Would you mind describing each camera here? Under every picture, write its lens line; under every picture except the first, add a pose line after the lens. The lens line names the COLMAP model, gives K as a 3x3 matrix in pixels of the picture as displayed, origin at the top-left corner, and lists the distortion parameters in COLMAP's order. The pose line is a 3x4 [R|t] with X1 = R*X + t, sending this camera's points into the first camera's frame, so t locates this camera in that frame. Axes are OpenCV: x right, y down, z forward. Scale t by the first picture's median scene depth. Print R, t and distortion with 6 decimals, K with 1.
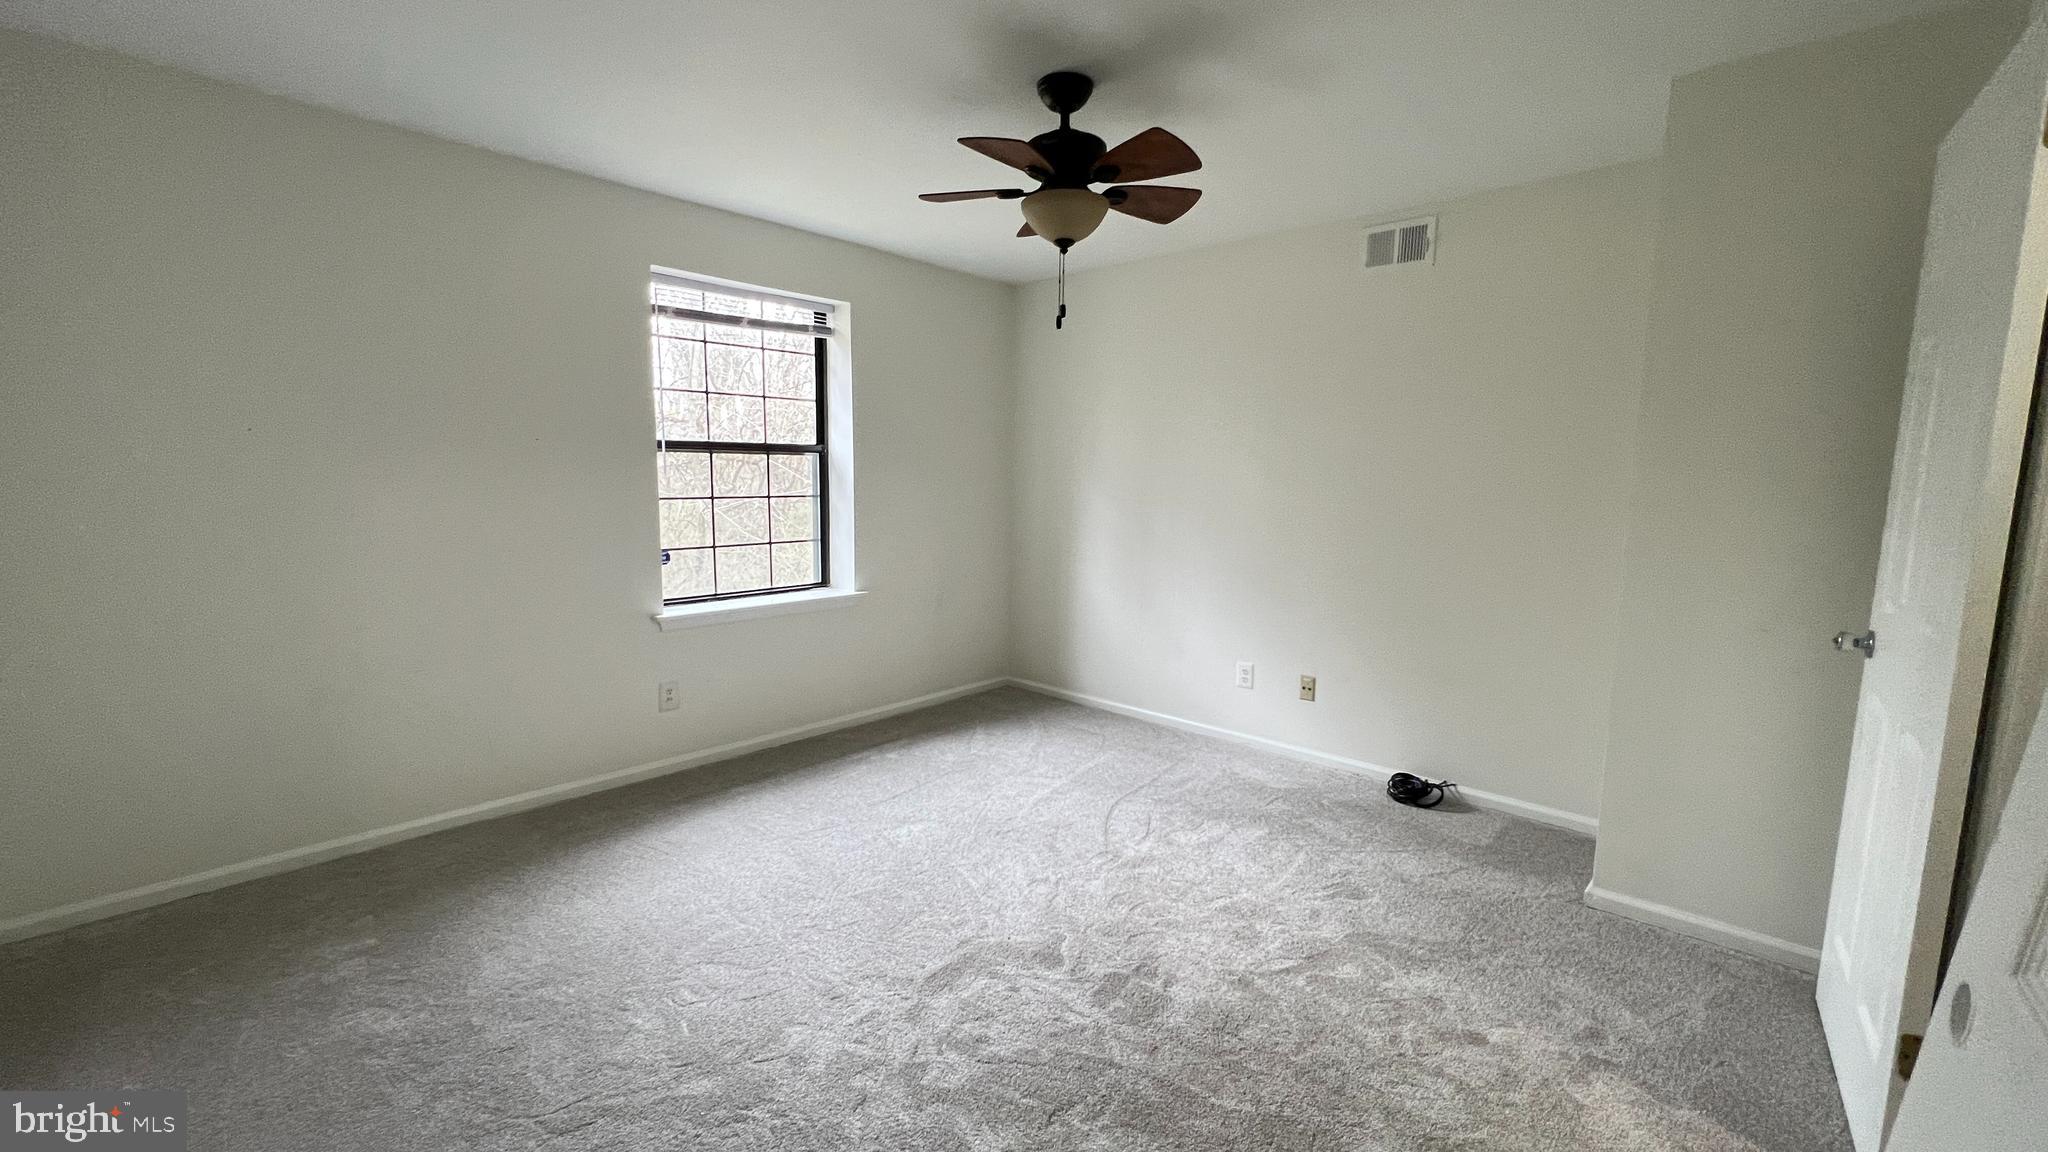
lens RADIAL K [[819.9, 0, 1017.5], [0, 819.9, 574.6], [0, 0, 1]] dist [-0.000845, -0.000667]
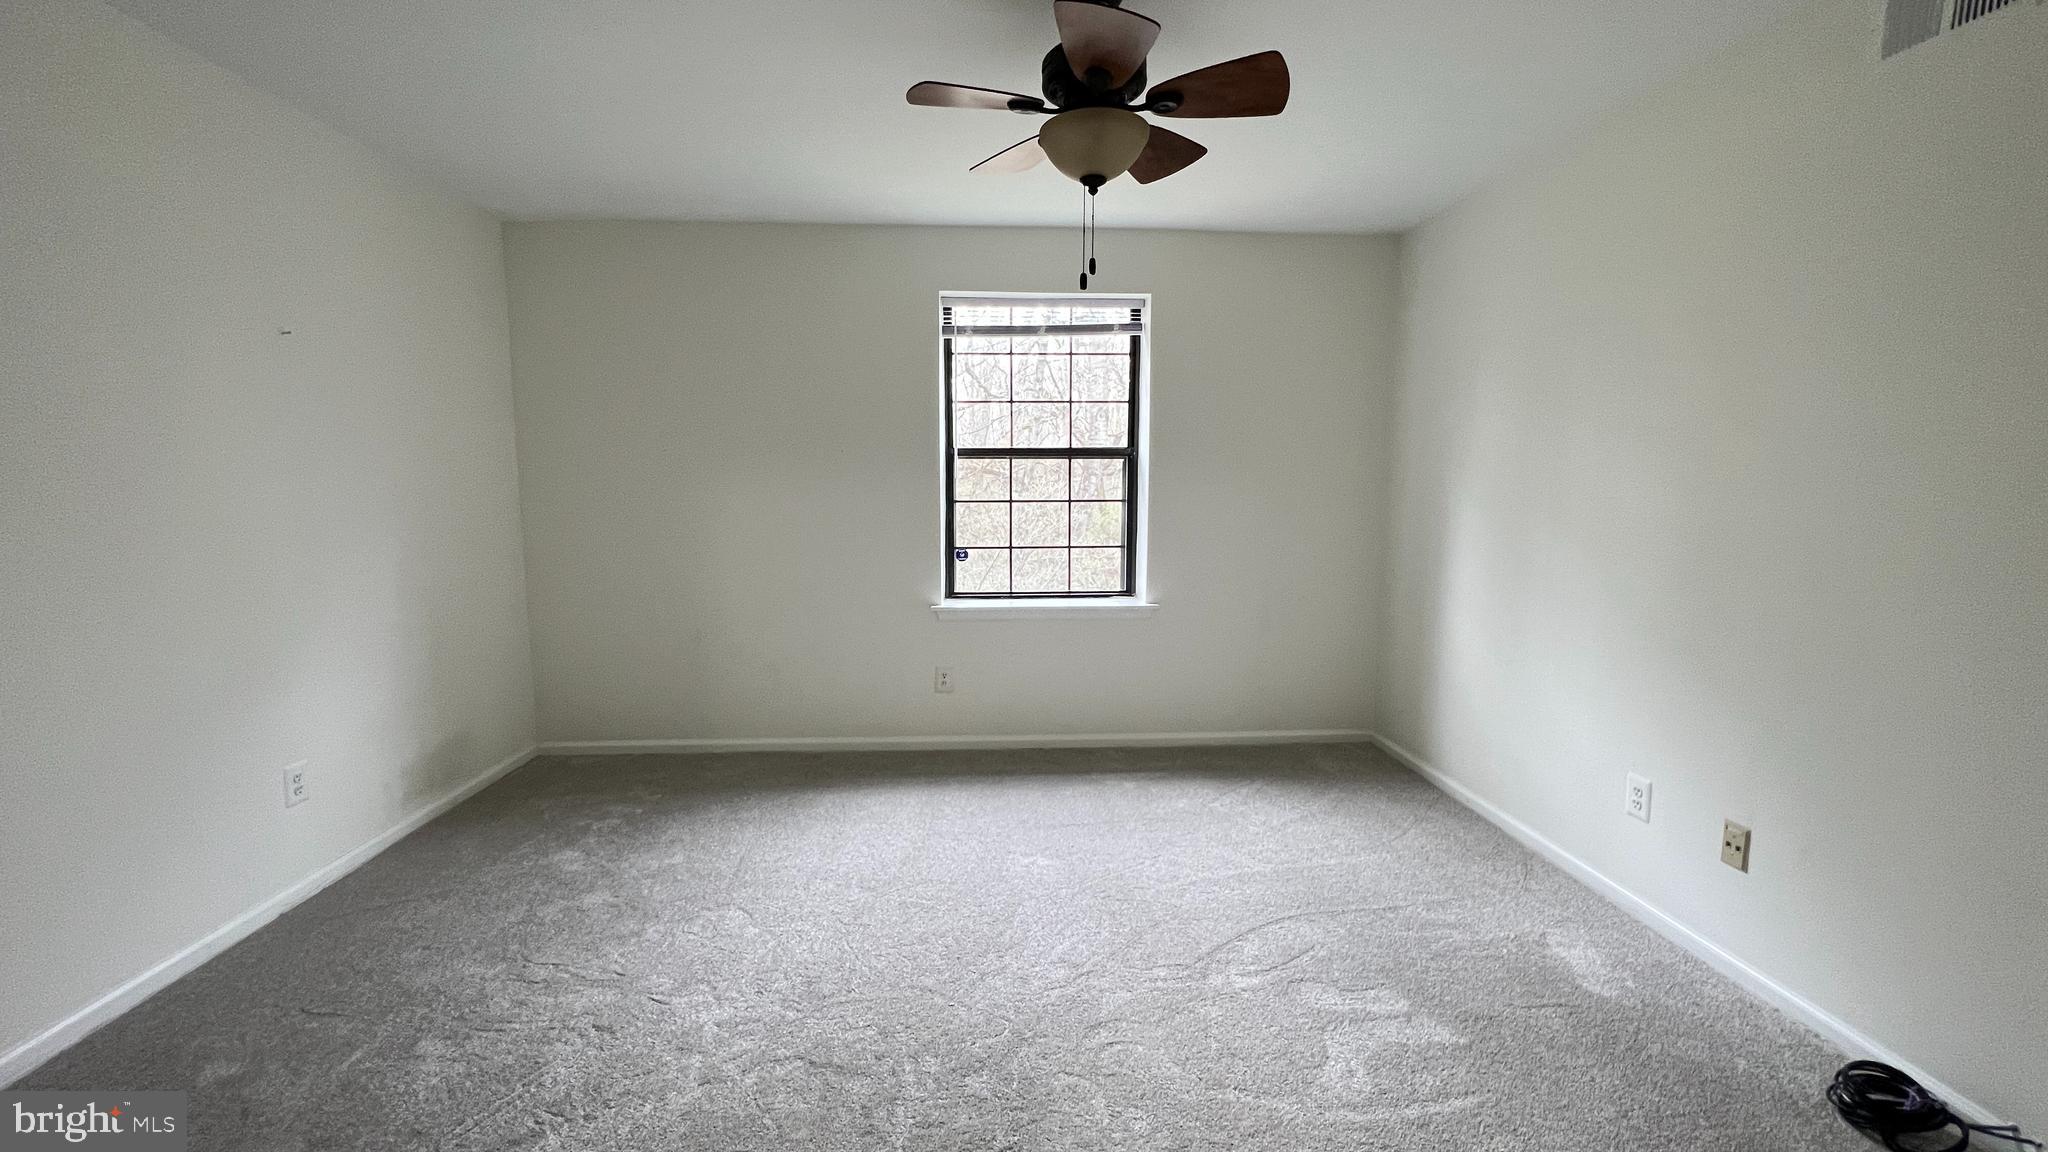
lens RADIAL K [[819.9, 0, 1017.5], [0, 819.9, 574.6], [0, 0, 1]] dist [-0.000845, -0.000667]
pose [[0.721418, 0.067593, -0.689193, 0.362534], [-0.076708, 0.996900, 0.017477, -0.018198], [0.688238, 0.040259, 0.724367, 0.240636]]
